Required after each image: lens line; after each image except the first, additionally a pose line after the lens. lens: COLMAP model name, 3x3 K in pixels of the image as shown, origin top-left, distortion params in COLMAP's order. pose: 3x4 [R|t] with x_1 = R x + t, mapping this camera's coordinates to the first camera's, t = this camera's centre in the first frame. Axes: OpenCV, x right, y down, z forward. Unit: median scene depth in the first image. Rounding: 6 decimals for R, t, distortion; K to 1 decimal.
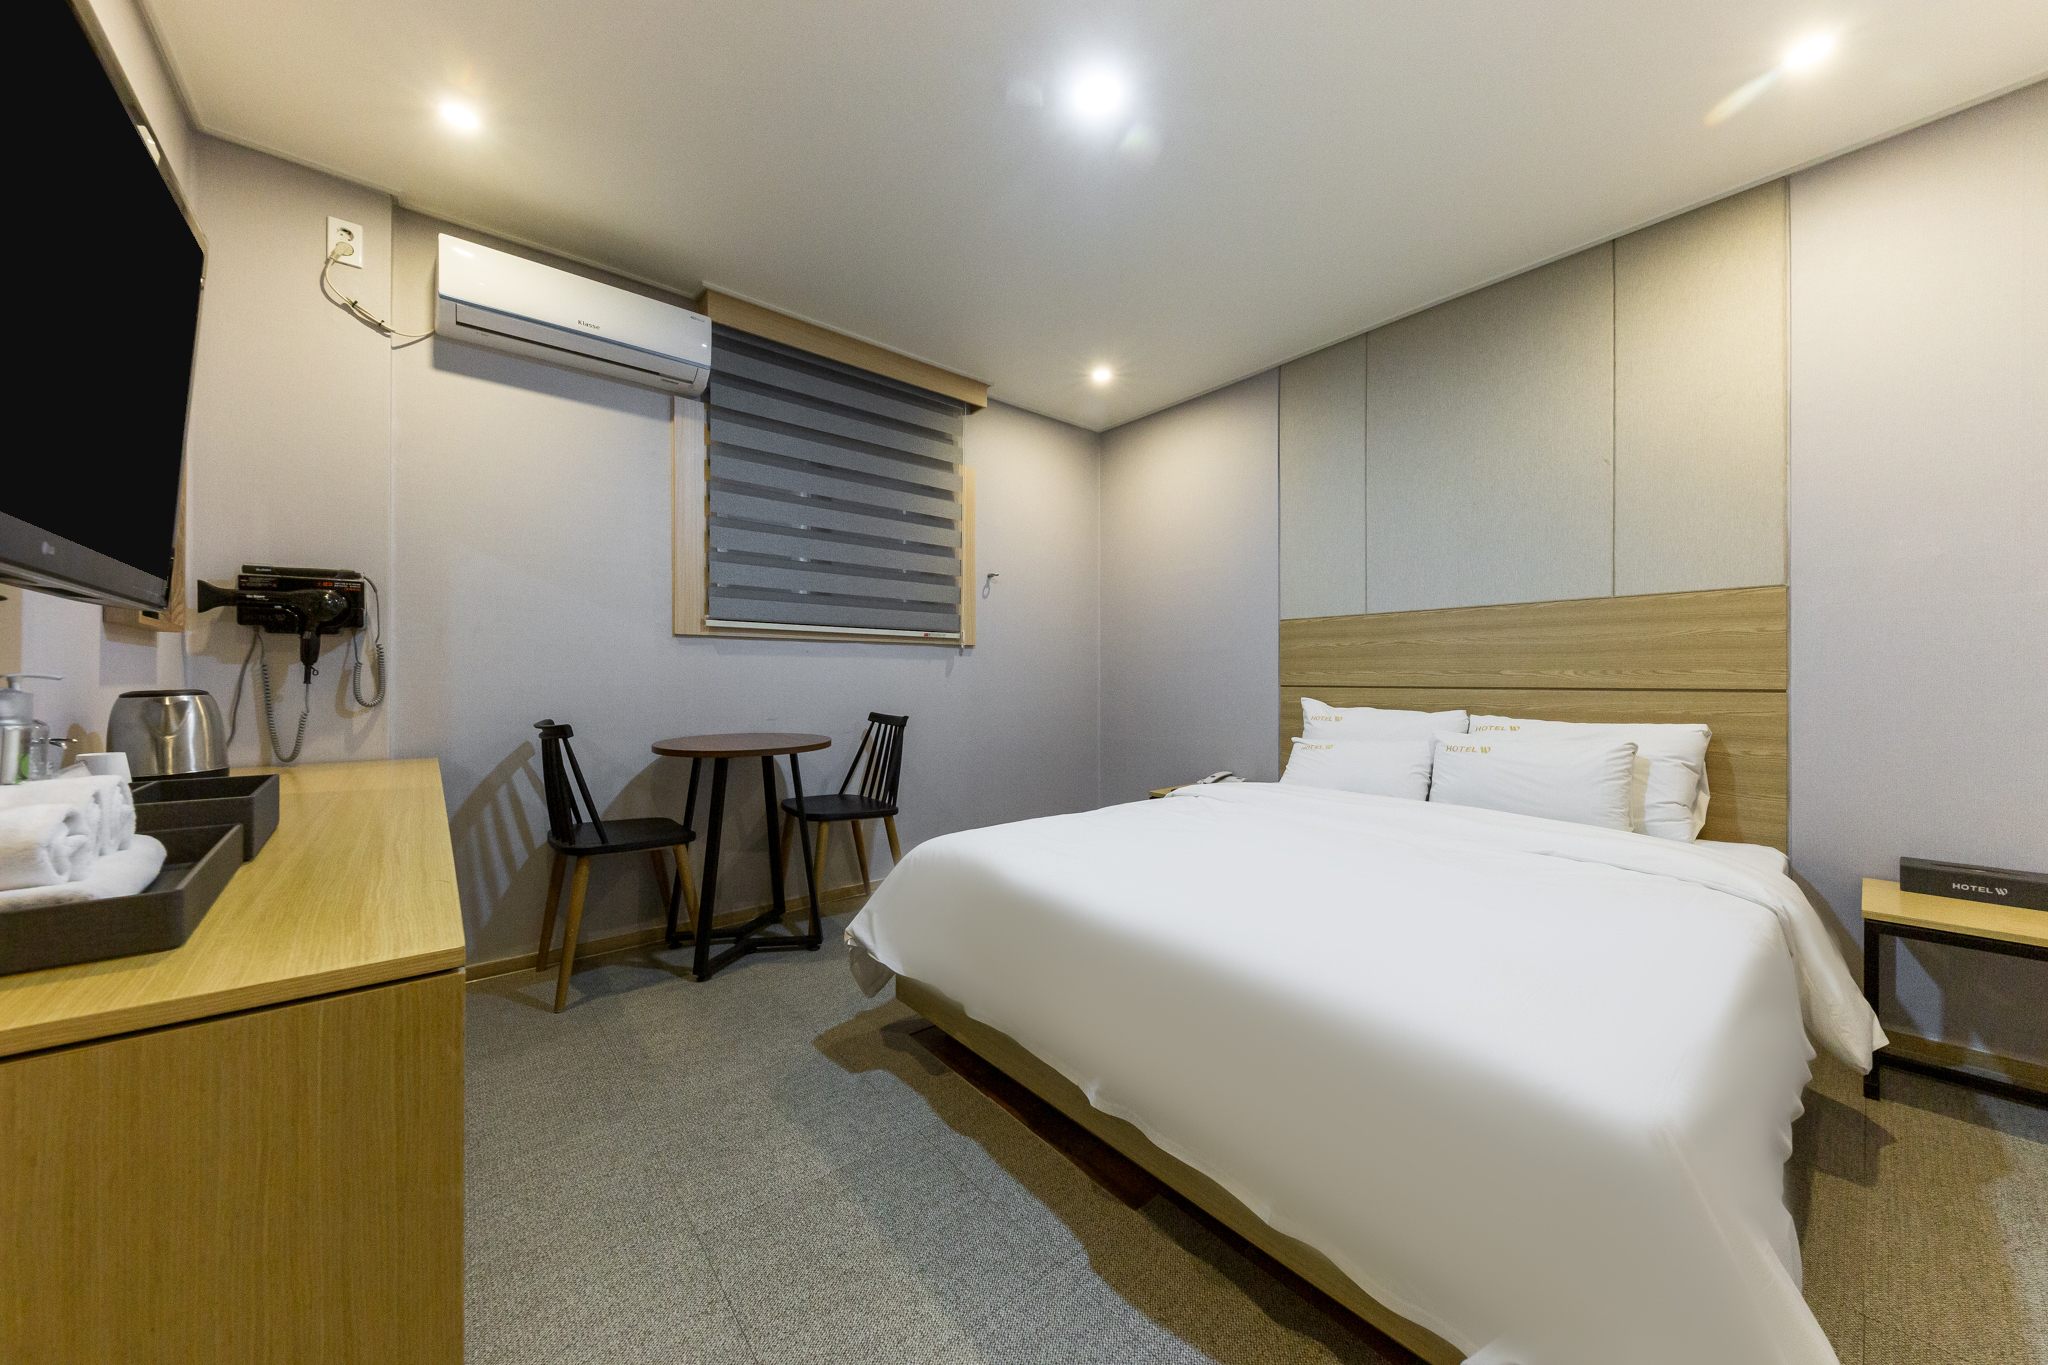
lens RADIAL K [[699.9, 0, 1024.0], [0, 699.9, 682.5], [0, 0, 1]] dist [0.000011, 0.000088]
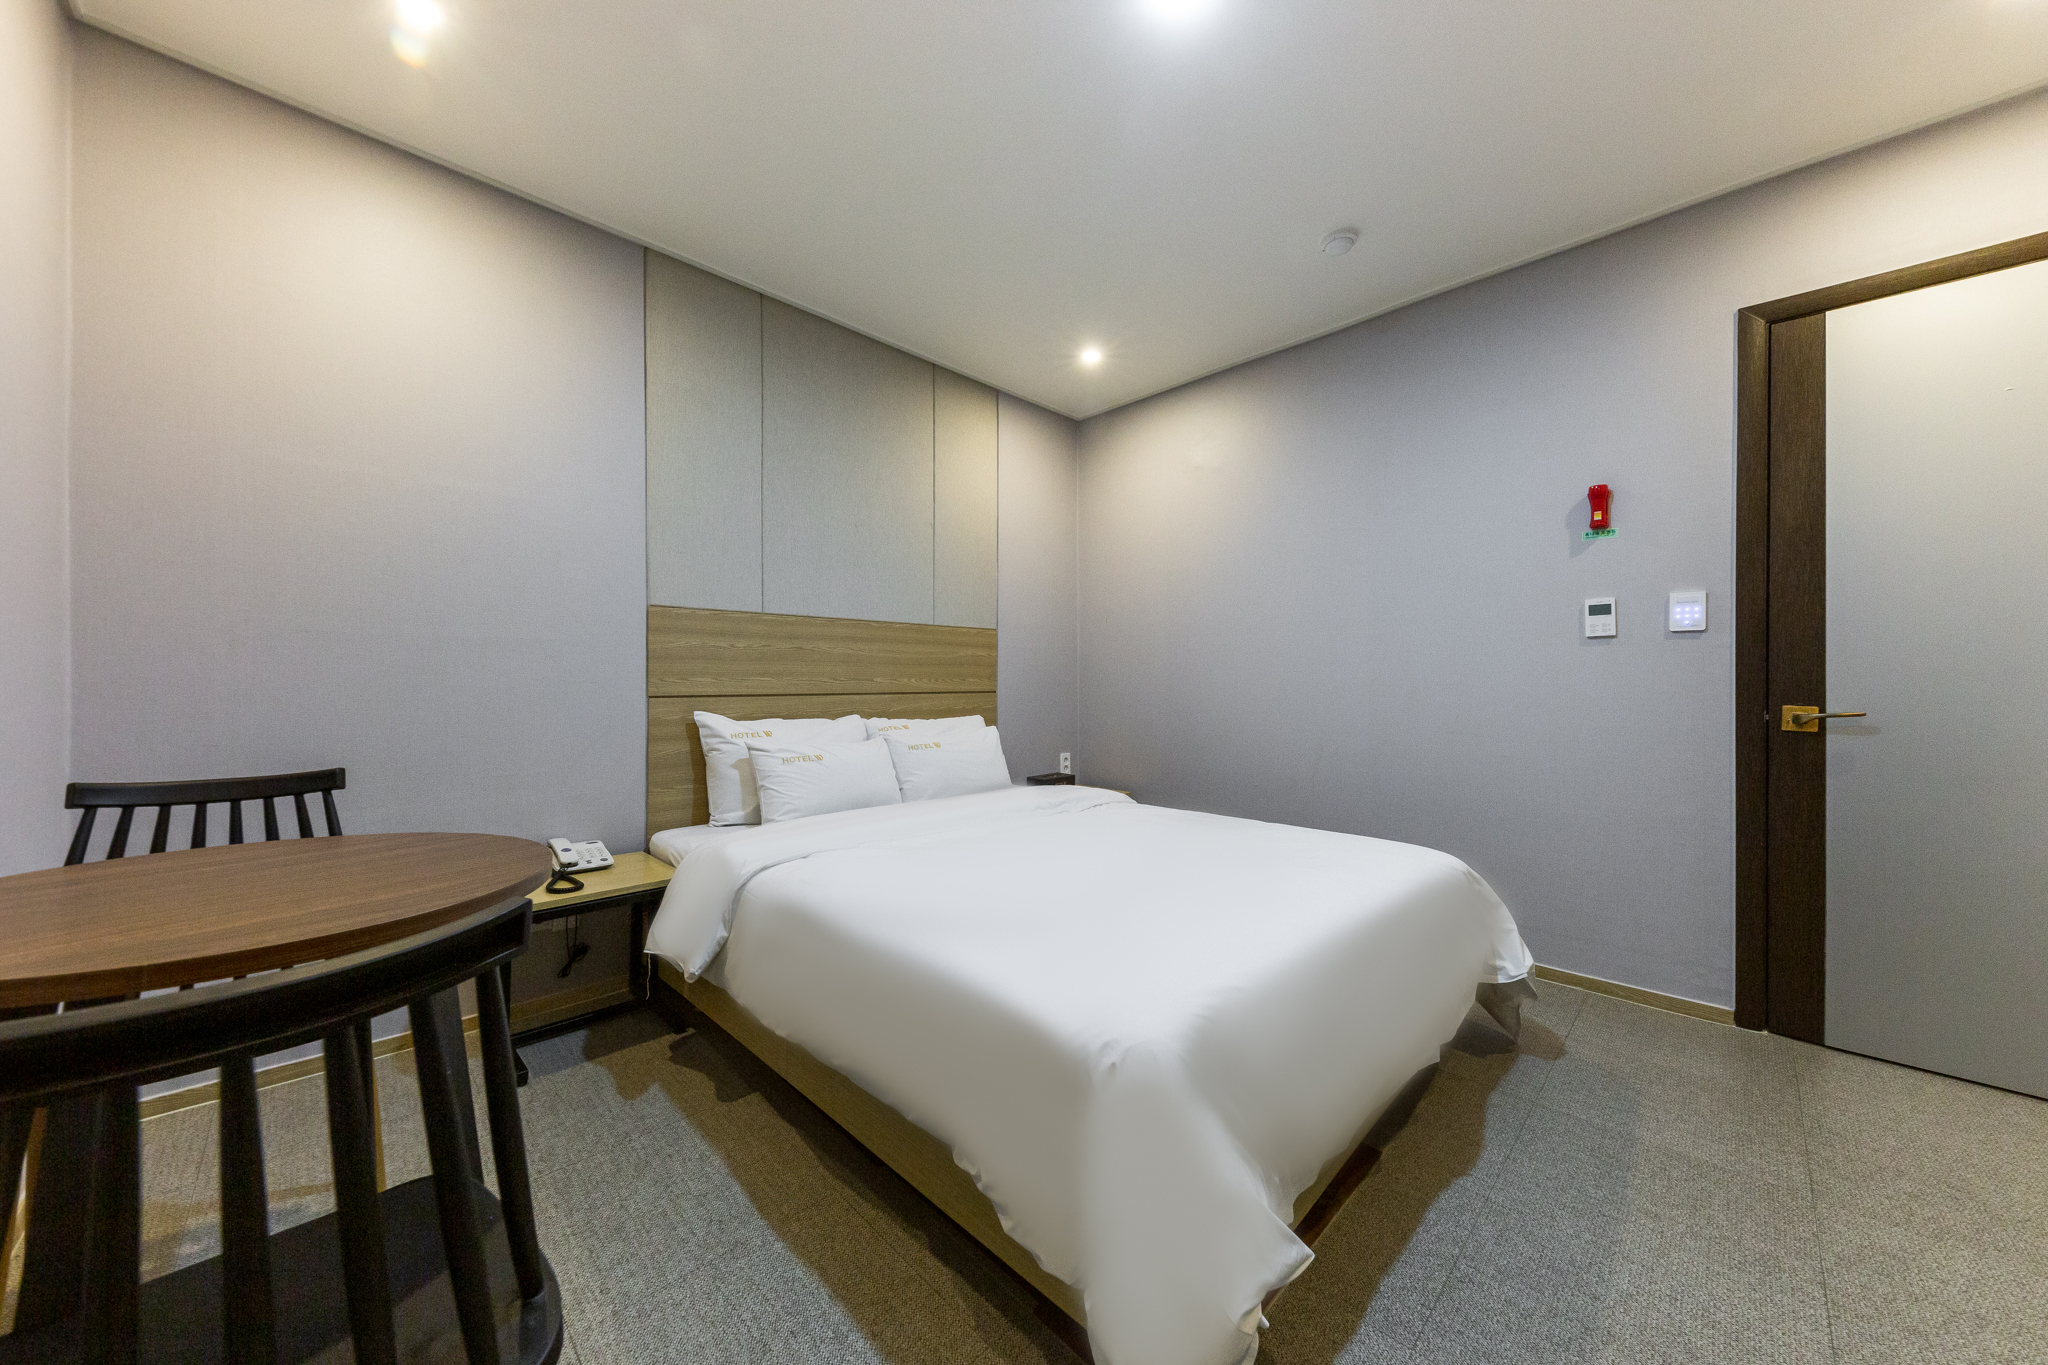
lens RADIAL K [[683.3, 0, 1032.5], [0, 683.3, 684.8], [0, 0, 1]] dist [0.000718, 0.000066]
pose [[-0.079919, -0.006443, 0.996781, -0.451163], [0.002419, 0.999975, 0.006657, -0.013067], [-0.996798, 0.002943, -0.079901, 0.817513]]
